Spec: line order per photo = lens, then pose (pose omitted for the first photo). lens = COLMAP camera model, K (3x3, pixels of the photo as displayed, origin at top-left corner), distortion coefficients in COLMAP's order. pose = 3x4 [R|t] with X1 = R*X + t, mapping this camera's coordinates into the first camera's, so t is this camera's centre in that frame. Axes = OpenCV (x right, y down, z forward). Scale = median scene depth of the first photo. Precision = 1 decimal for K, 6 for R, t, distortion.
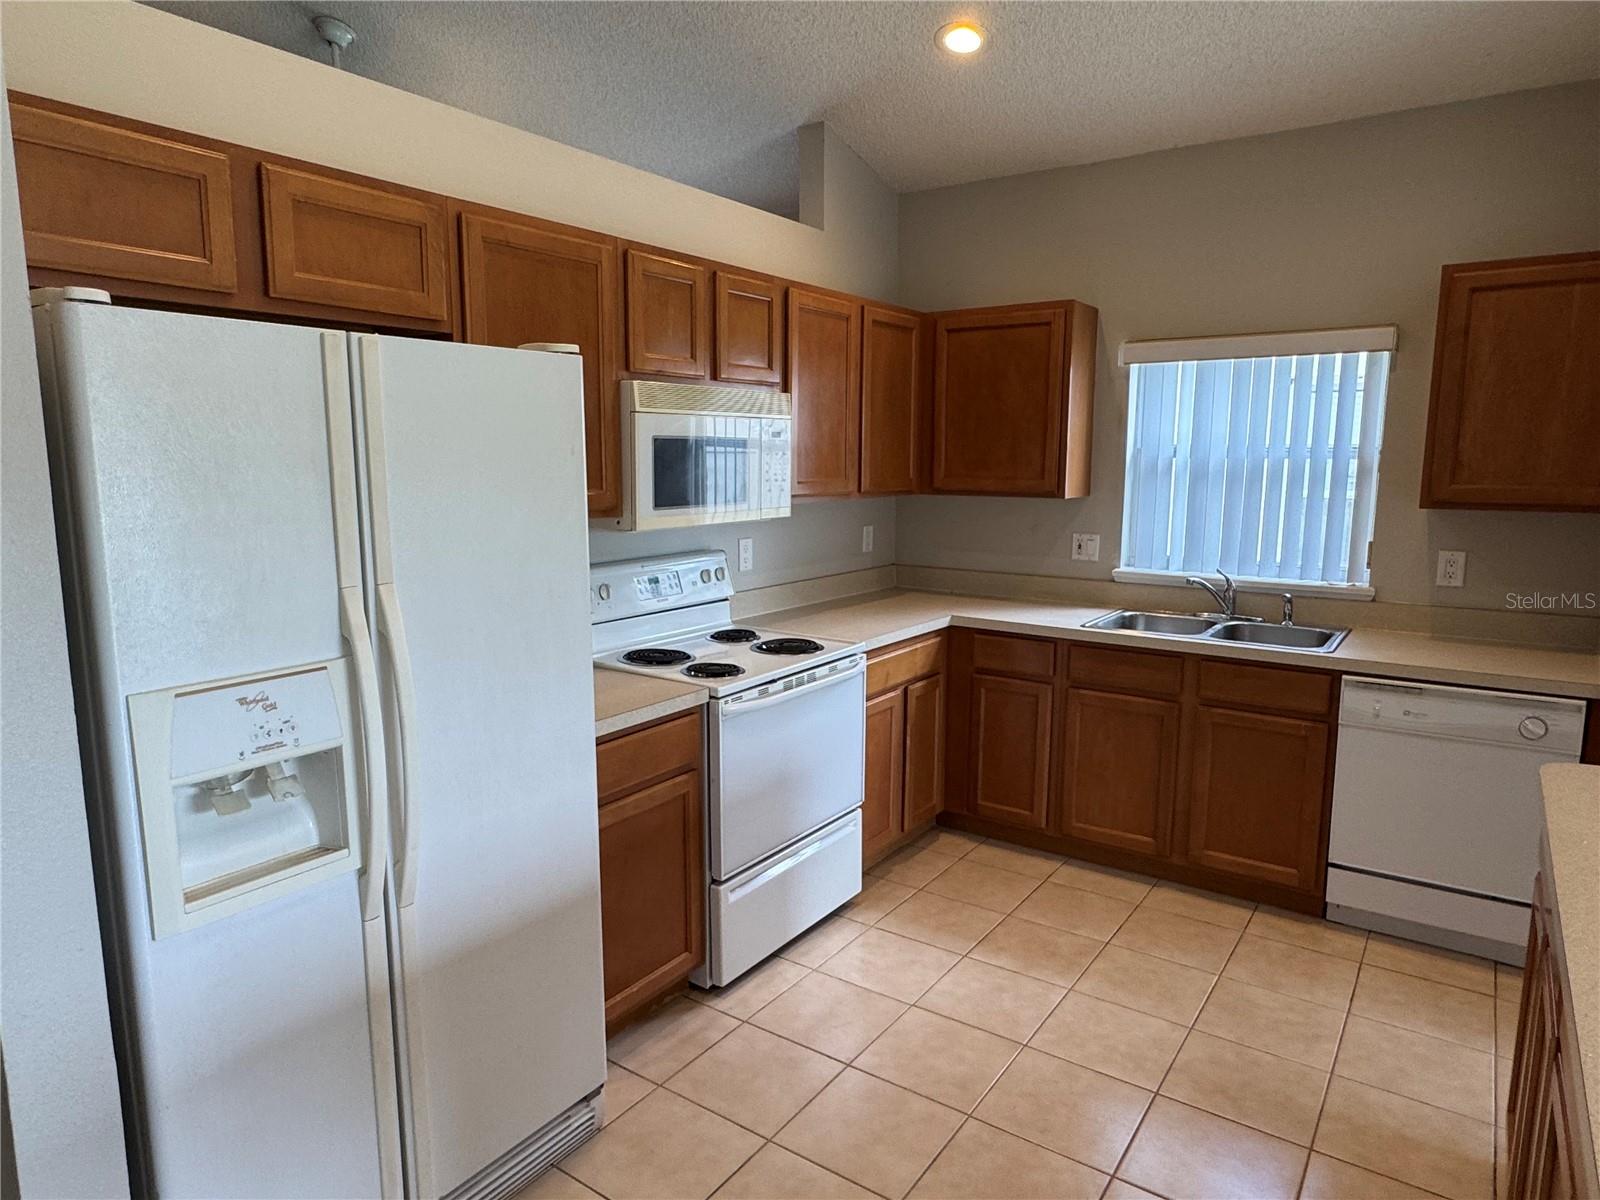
lens RADIAL K [[976.6, 0, 795.4], [0, 976.6, 602.2], [0, 0, 1]] dist [-0.004533, -0.000045]
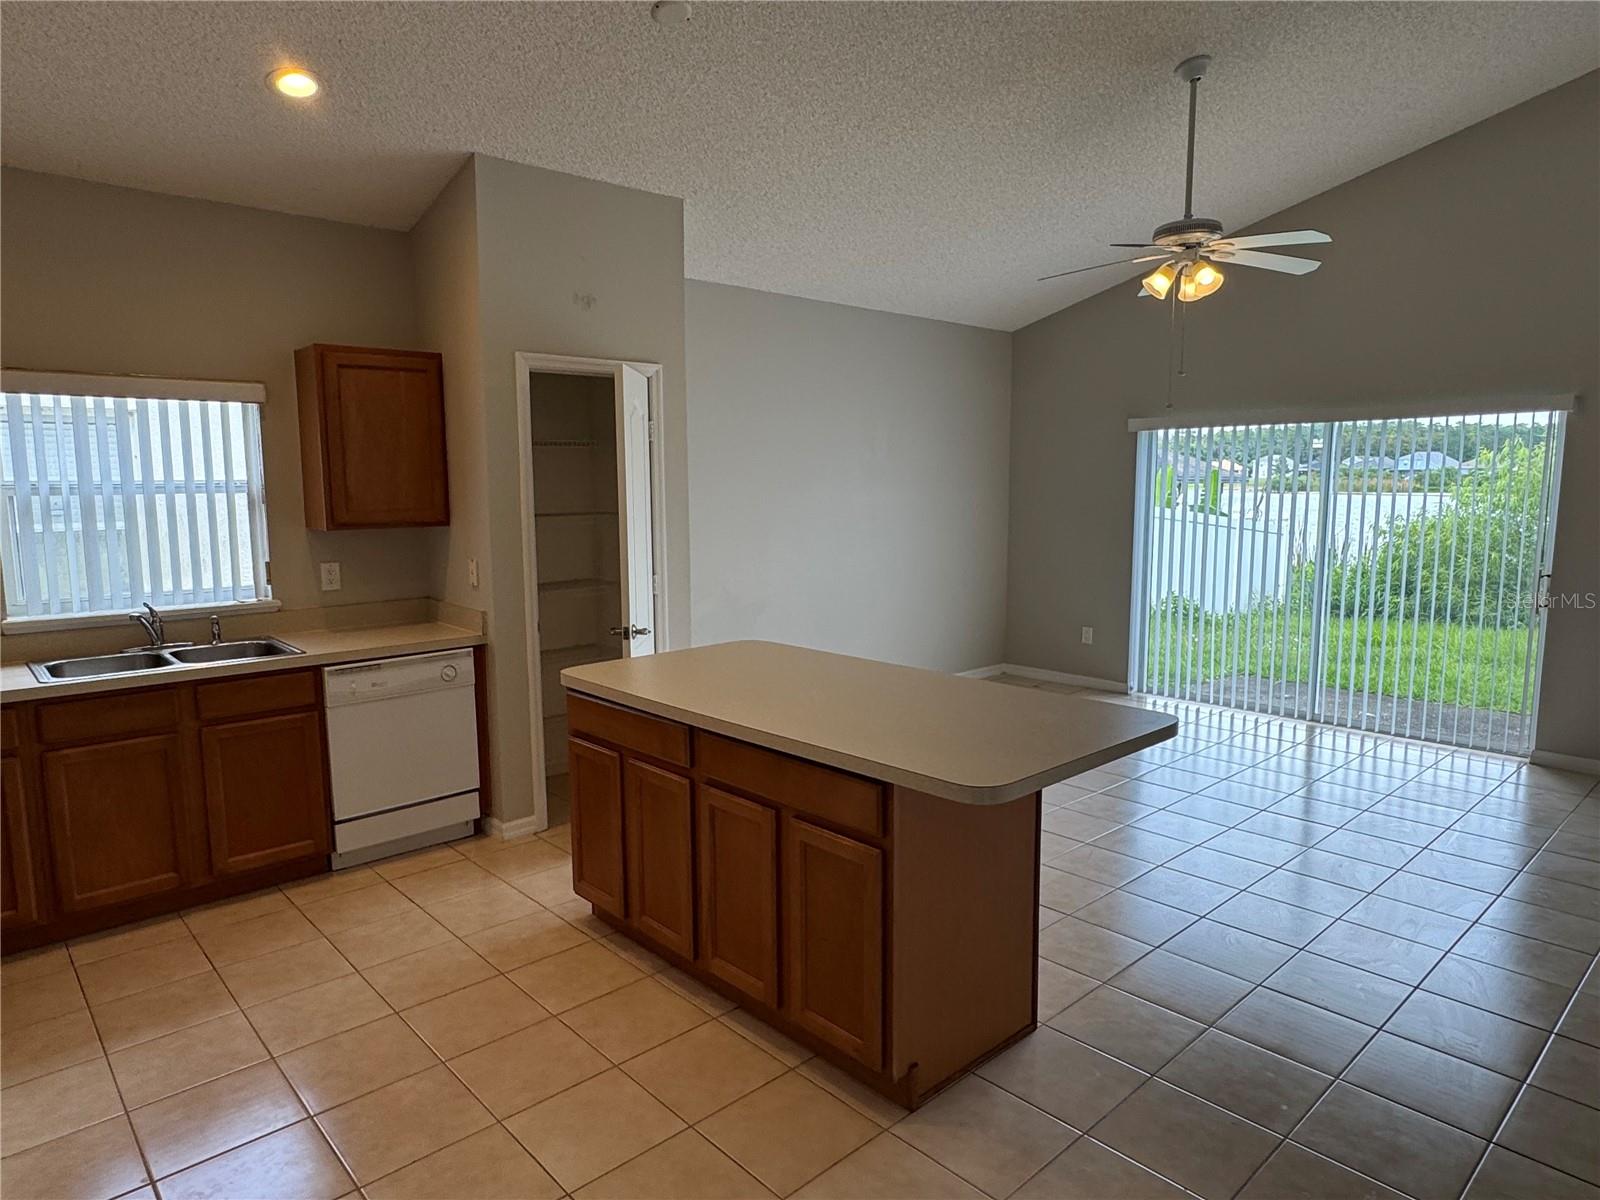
lens RADIAL K [[976.6, 0, 801.6], [0, 976.6, 600.9], [0, 0, 1]] dist [-0.004533, -0.000045]
pose [[0.197879, -0.120587, 0.972781, -0.473649], [0.150000, 0.984441, 0.091520, -0.028528], [-0.968681, 0.127807, 0.212889, 0.132391]]
